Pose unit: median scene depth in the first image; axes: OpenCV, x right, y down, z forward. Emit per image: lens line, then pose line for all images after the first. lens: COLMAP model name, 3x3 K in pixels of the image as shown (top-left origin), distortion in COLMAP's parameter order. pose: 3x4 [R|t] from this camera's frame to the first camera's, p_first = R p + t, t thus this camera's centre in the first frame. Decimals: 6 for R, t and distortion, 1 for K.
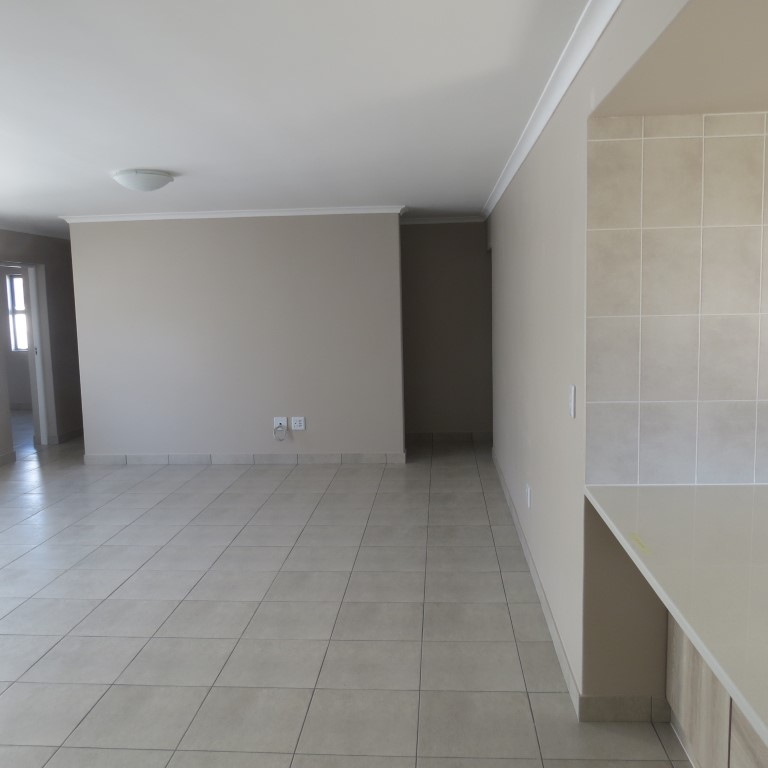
lens RADIAL K [[731.2, 0, 366.5], [0, 731.2, 378.3], [0, 0, 1]] dist [-0.018065, 0.000000]
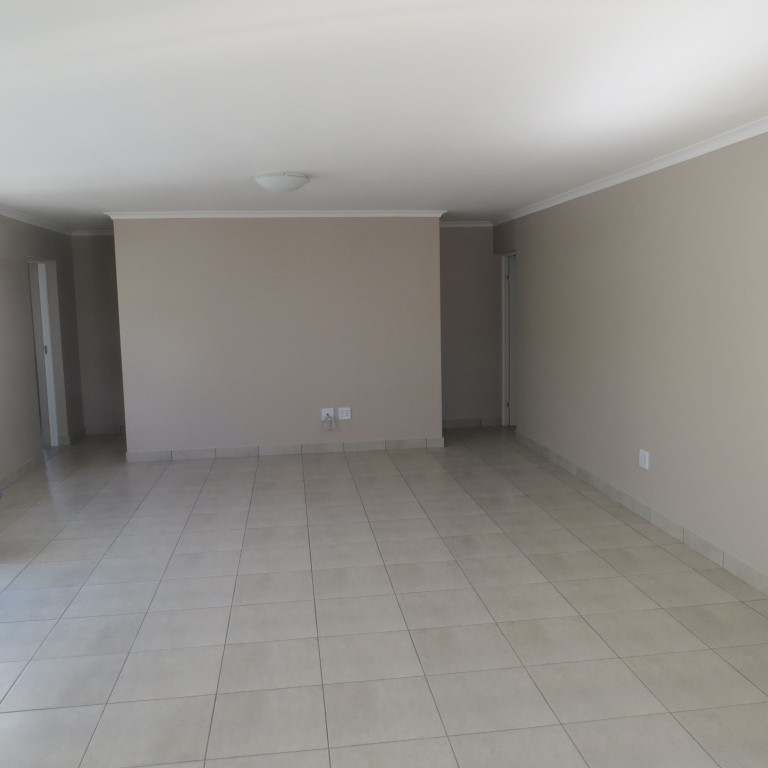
lens RADIAL K [[731.2, 0, 376.9], [0, 731.2, 379.0], [0, 0, 1]] dist [-0.018065, 0.000000]
pose [[0.978274, -0.020575, 0.206292, -0.265222], [0.020600, 0.999786, 0.002029, 0.010433], [-0.206290, 0.002265, 0.978488, -0.046055]]
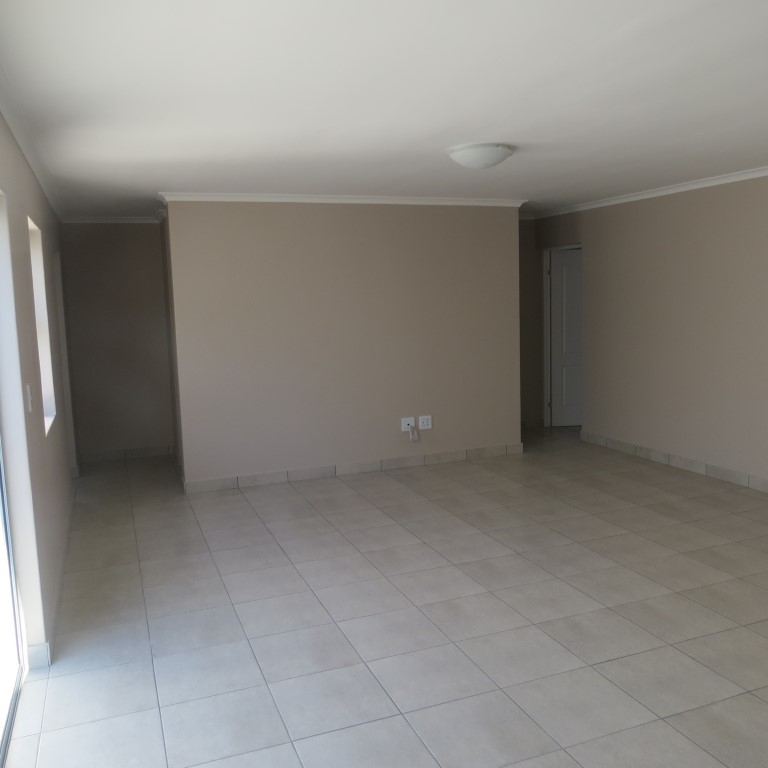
lens RADIAL K [[731.2, 0, 388.2], [0, 731.2, 382.3], [0, 0, 1]] dist [-0.018065, 0.000000]
pose [[0.902893, -0.056302, 0.426163, -0.542741], [0.056966, 0.998313, 0.011200, -0.004543], [-0.426075, 0.014164, 0.904577, 0.153340]]
